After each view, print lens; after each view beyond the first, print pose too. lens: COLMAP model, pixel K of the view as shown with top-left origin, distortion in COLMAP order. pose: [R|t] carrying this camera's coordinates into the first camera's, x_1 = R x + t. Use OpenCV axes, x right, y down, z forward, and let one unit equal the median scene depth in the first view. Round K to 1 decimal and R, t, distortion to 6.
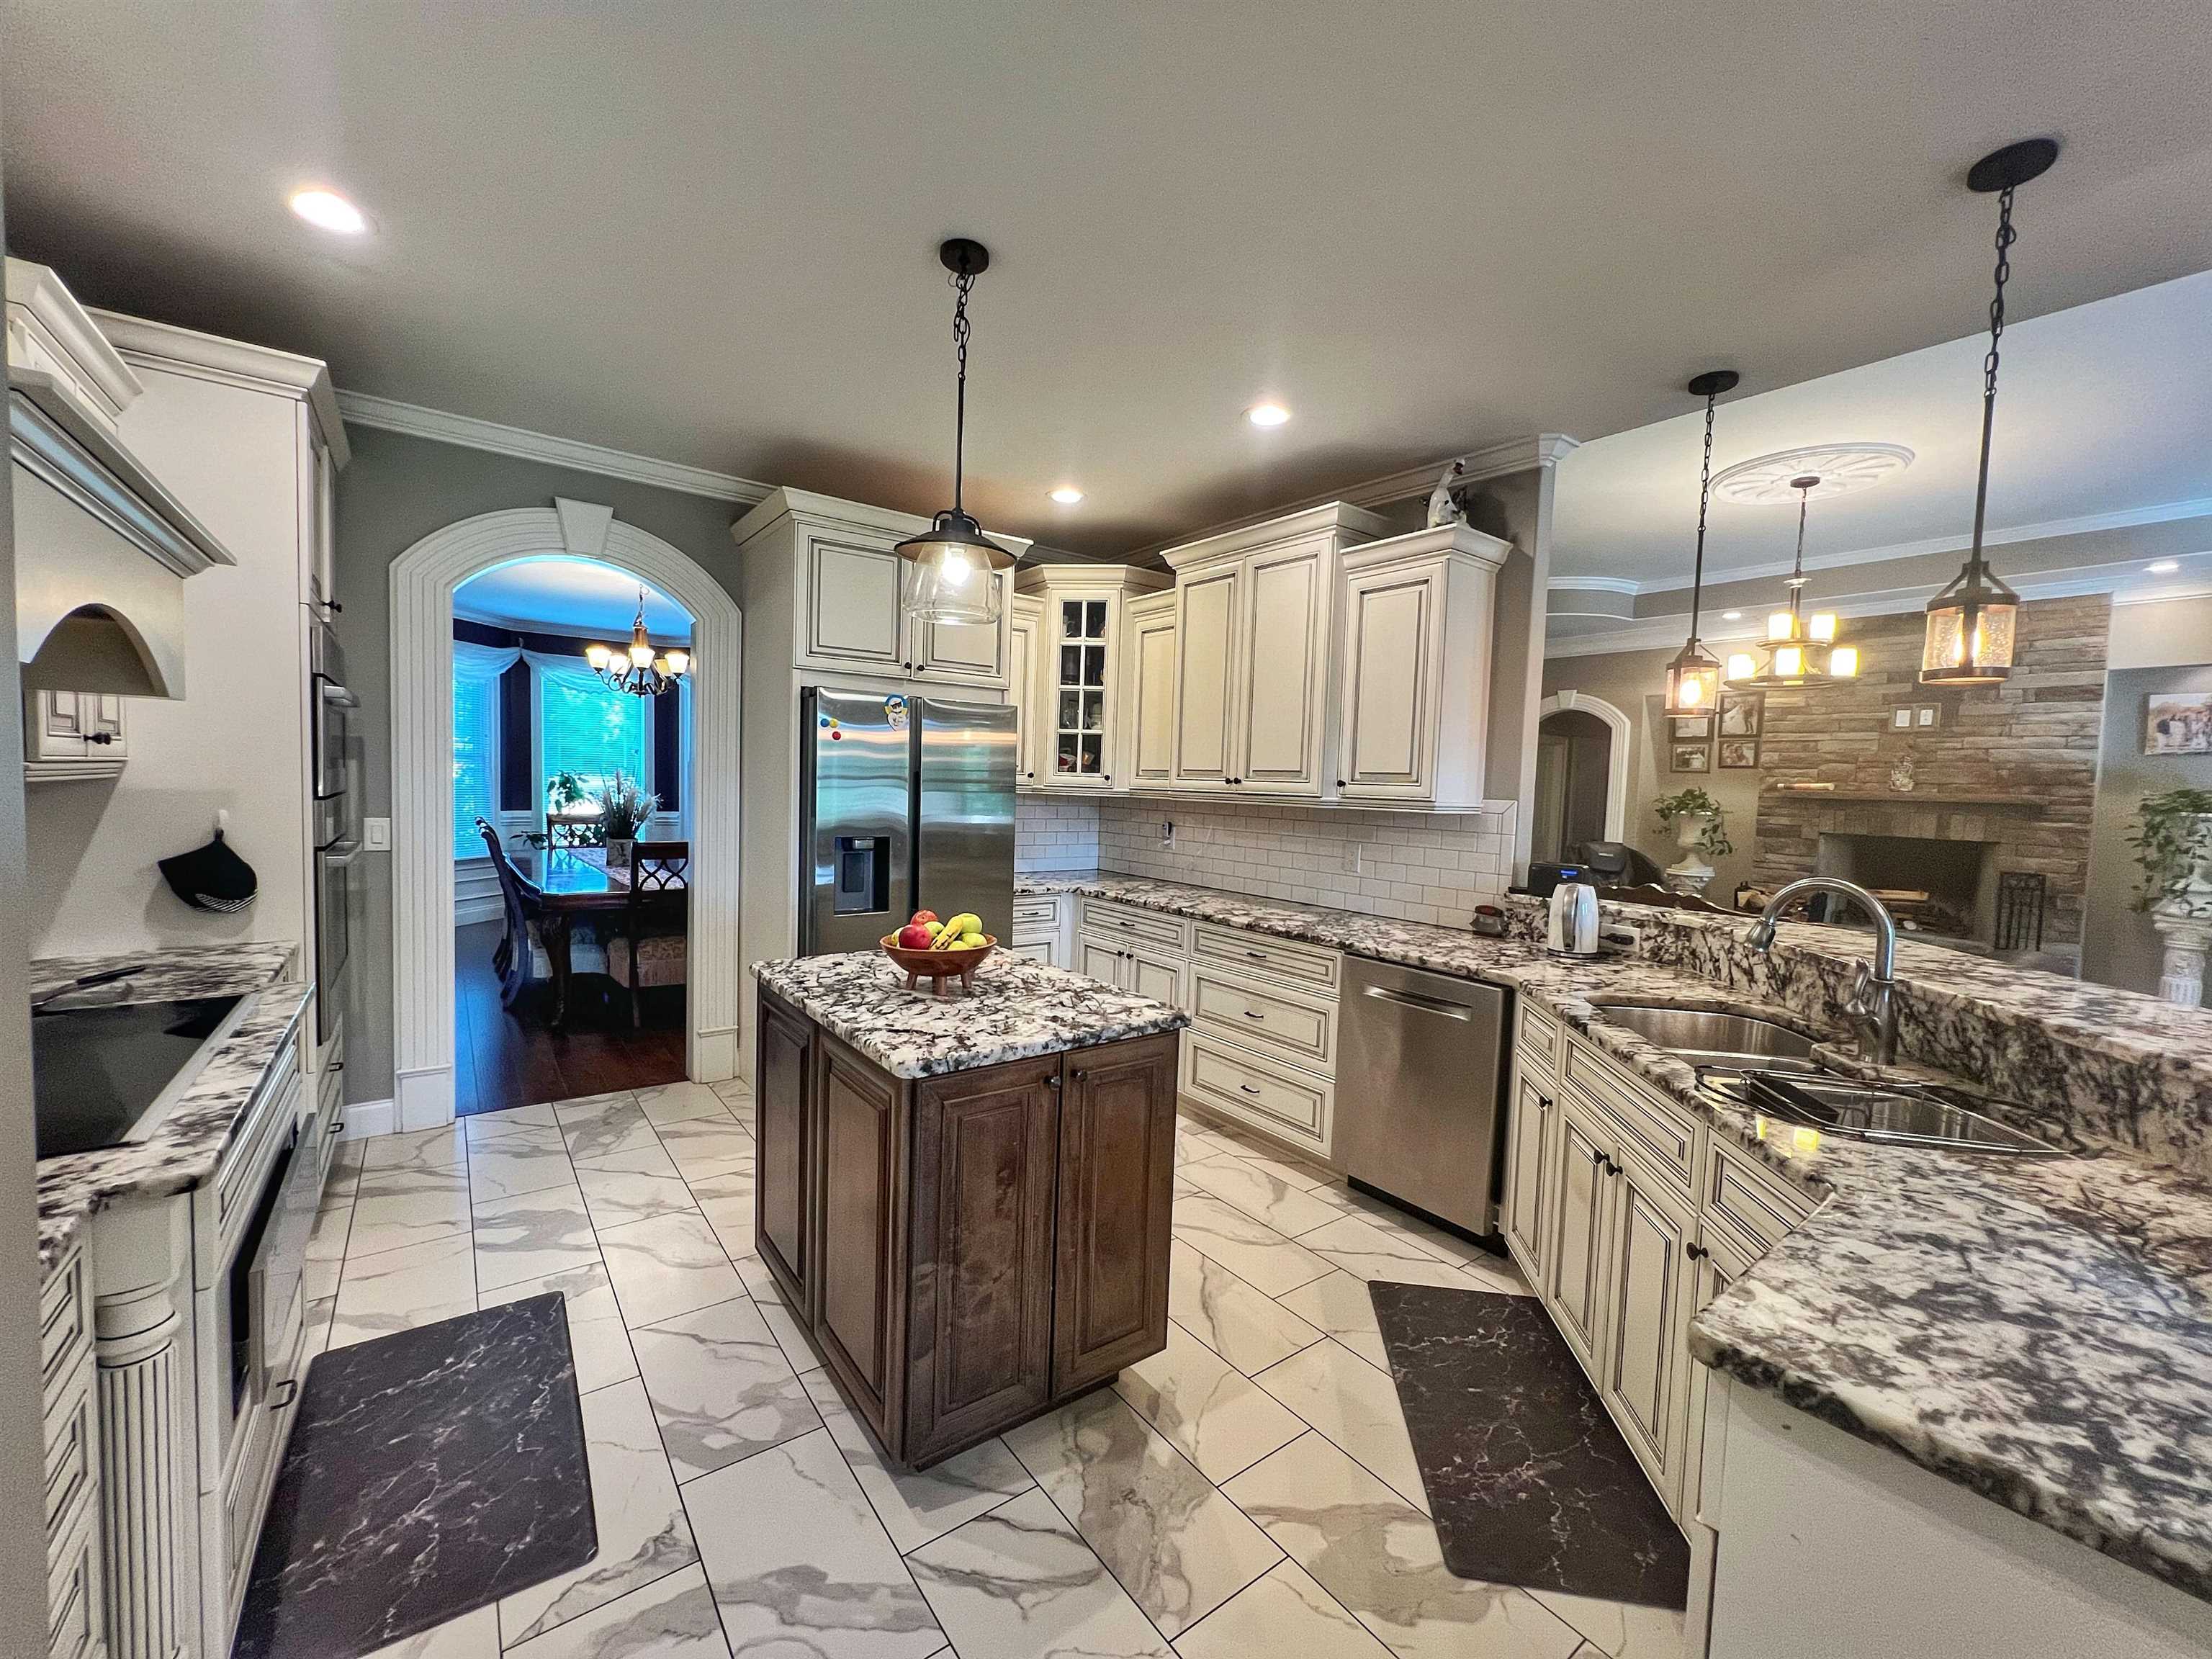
lens RADIAL K [[876.5, 0, 1106.0], [0, 876.5, 829.5], [0, 0, 1]] dist [-0.000584, 0.000012]
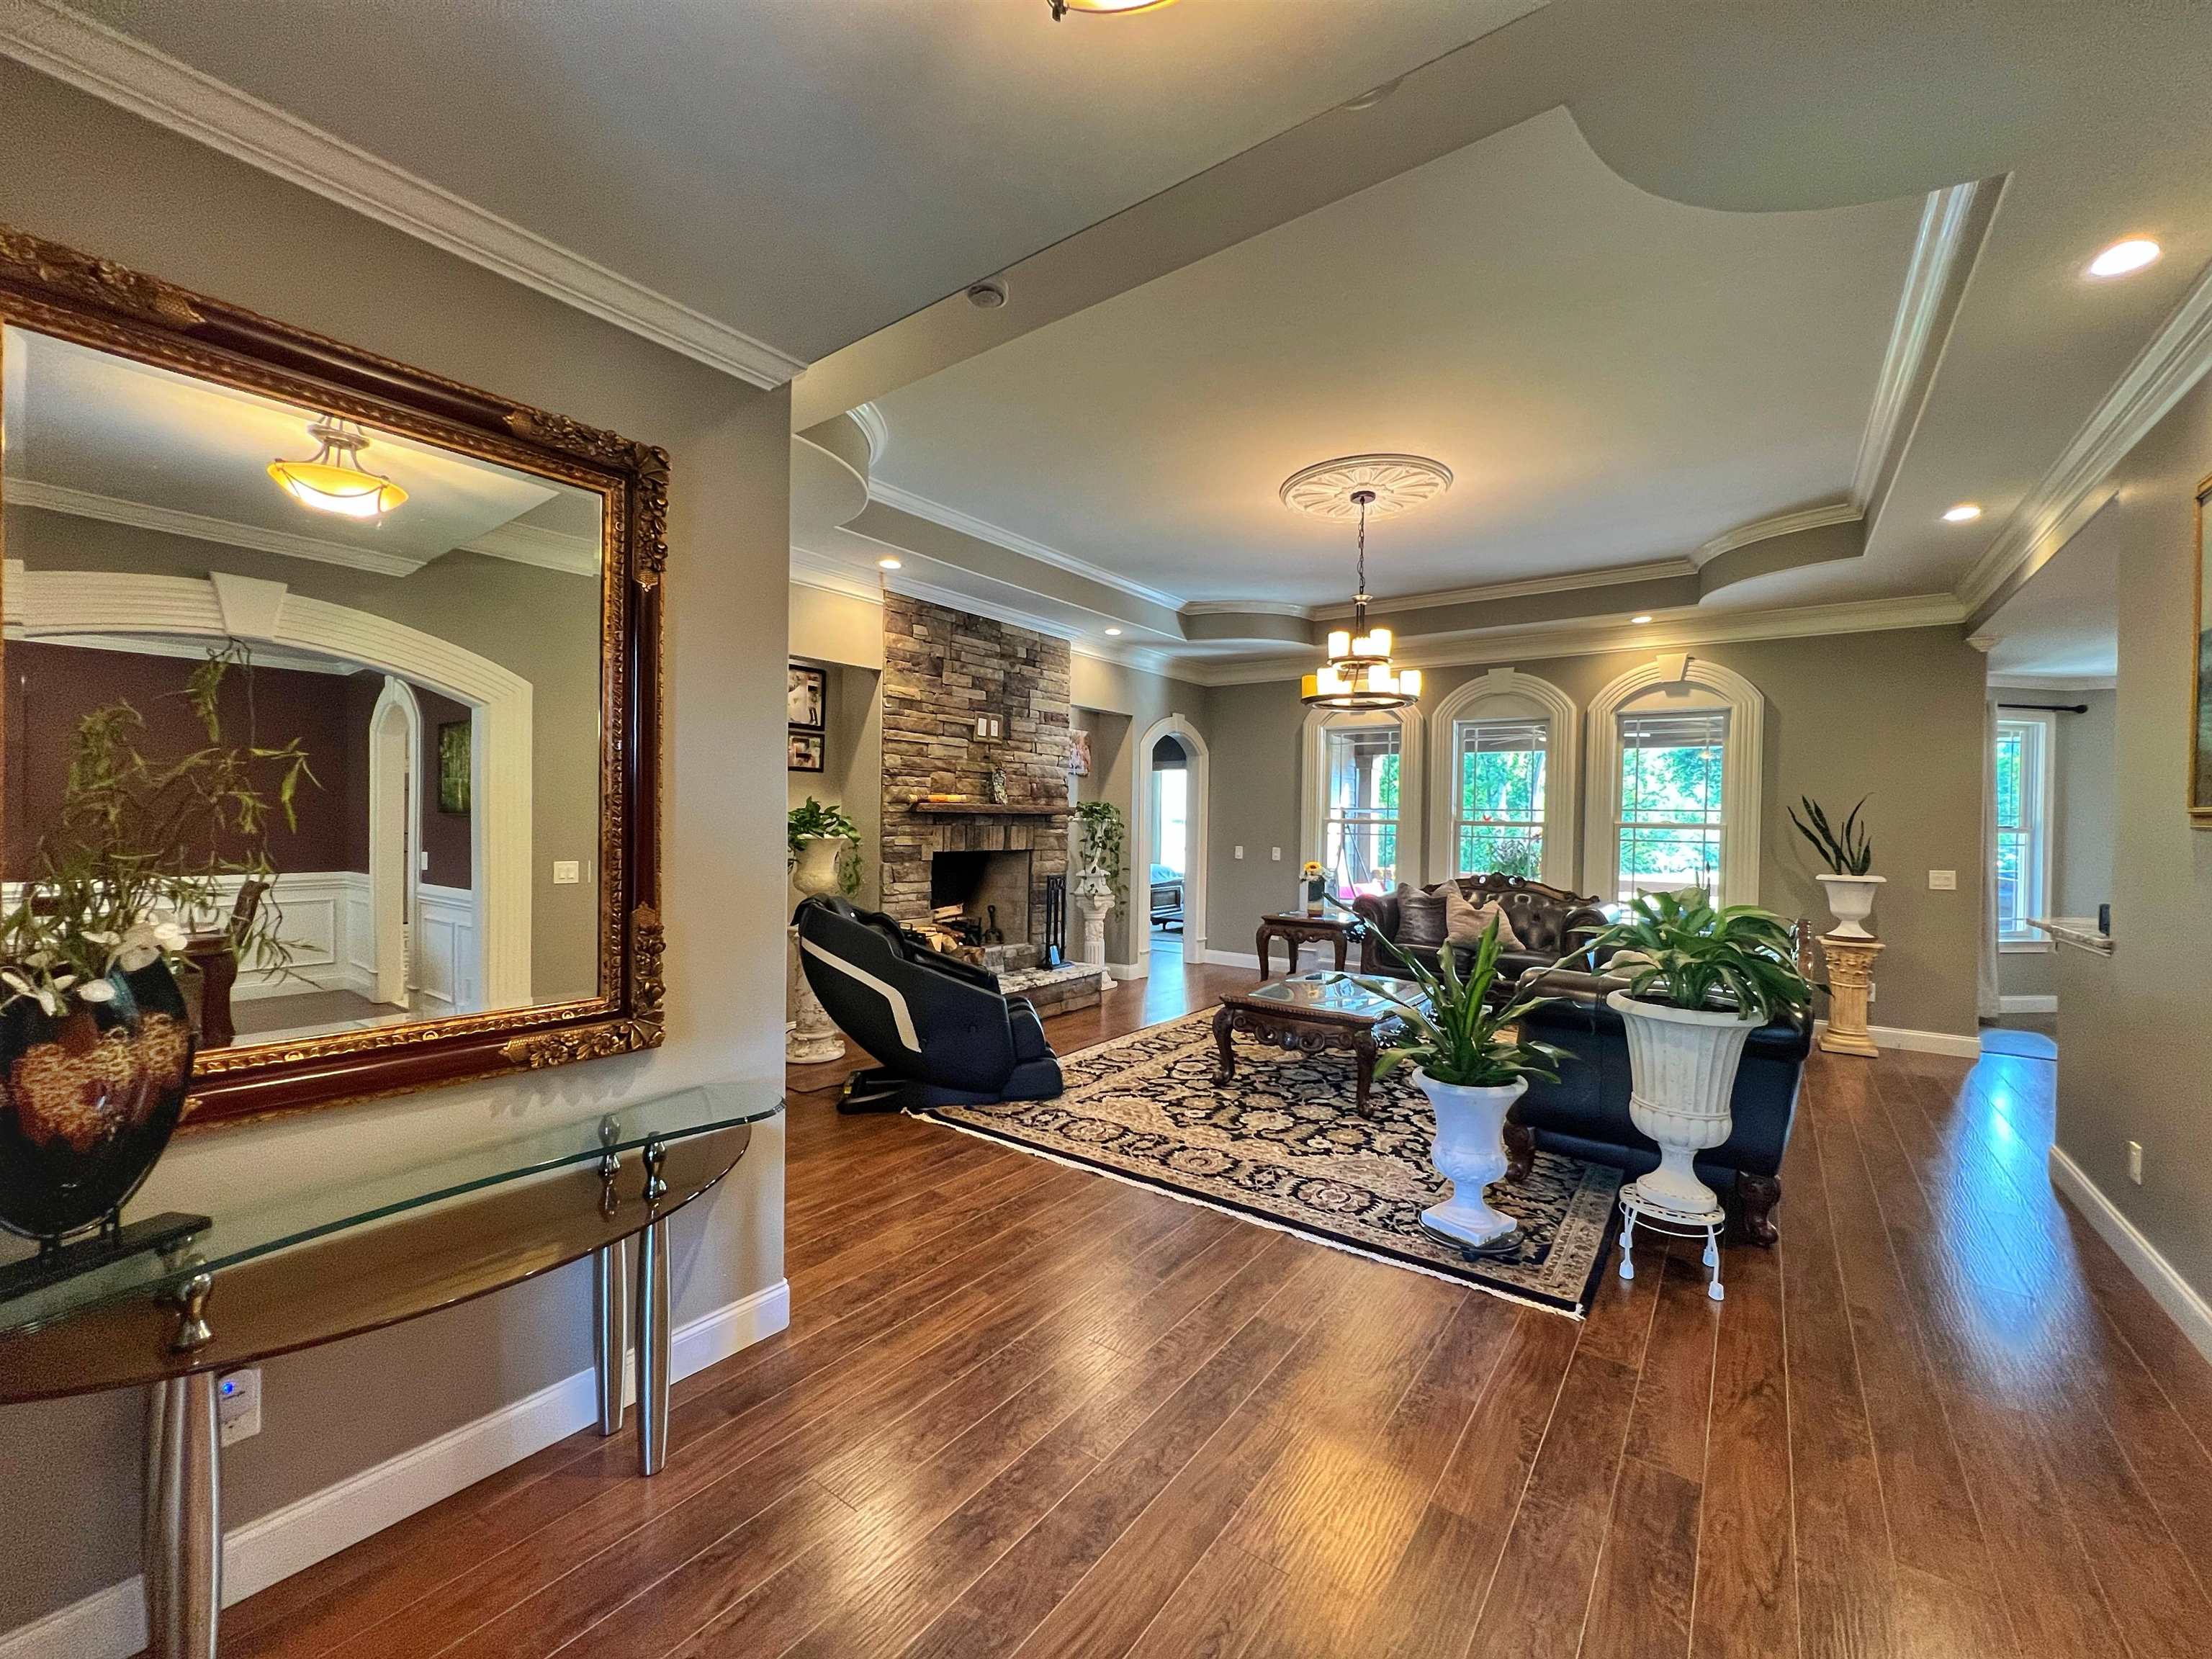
lens RADIAL K [[893.1, 0, 1108.0], [0, 893.1, 834.2], [0, 0, 1]] dist [0.000132, 0.000276]
pose [[-0.282990, -0.053059, 0.957654, -0.205177], [0.030883, 0.997447, 0.064389, -0.204214], [-0.958626, 0.047796, -0.280629, 3.411532]]
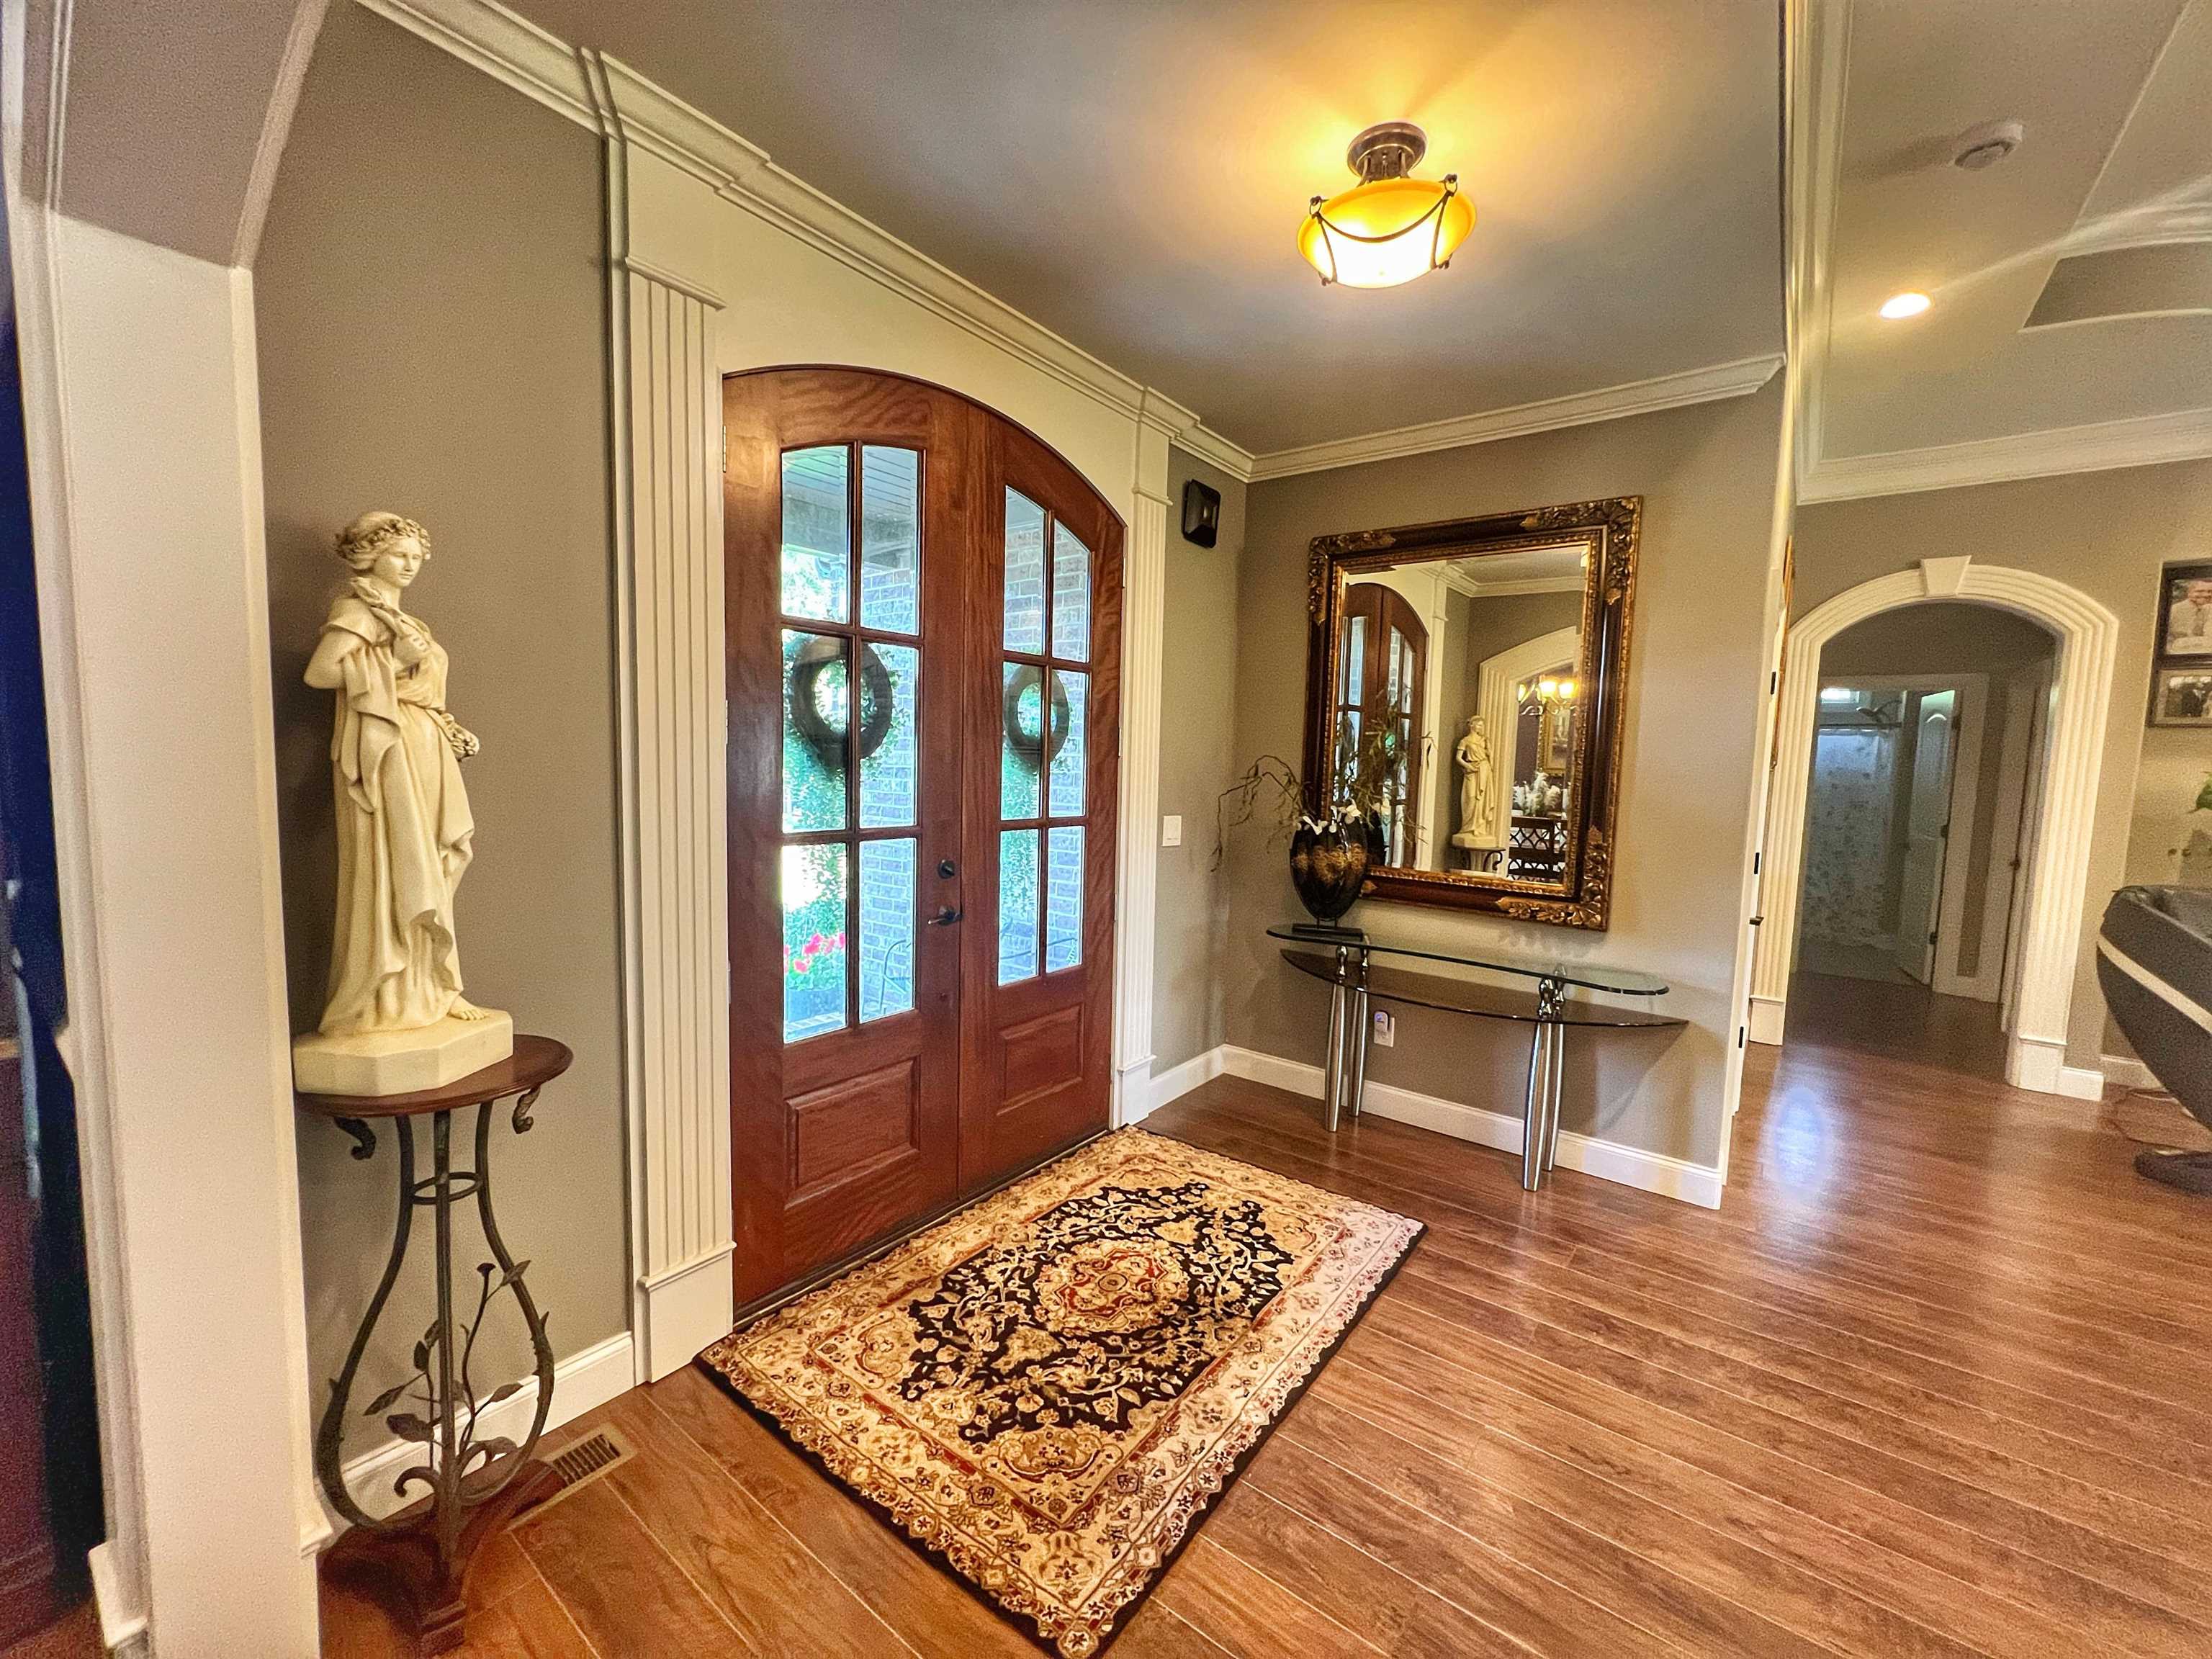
lens RADIAL K [[893.1, 0, 1108.0], [0, 893.1, 834.2], [0, 0, 1]] dist [0.000132, 0.000276]
pose [[0.958079, -0.027819, 0.285152, -0.247422], [0.014984, 0.998778, 0.047093, -0.147115], [-0.286113, -0.040846, 0.957325, 2.513988]]
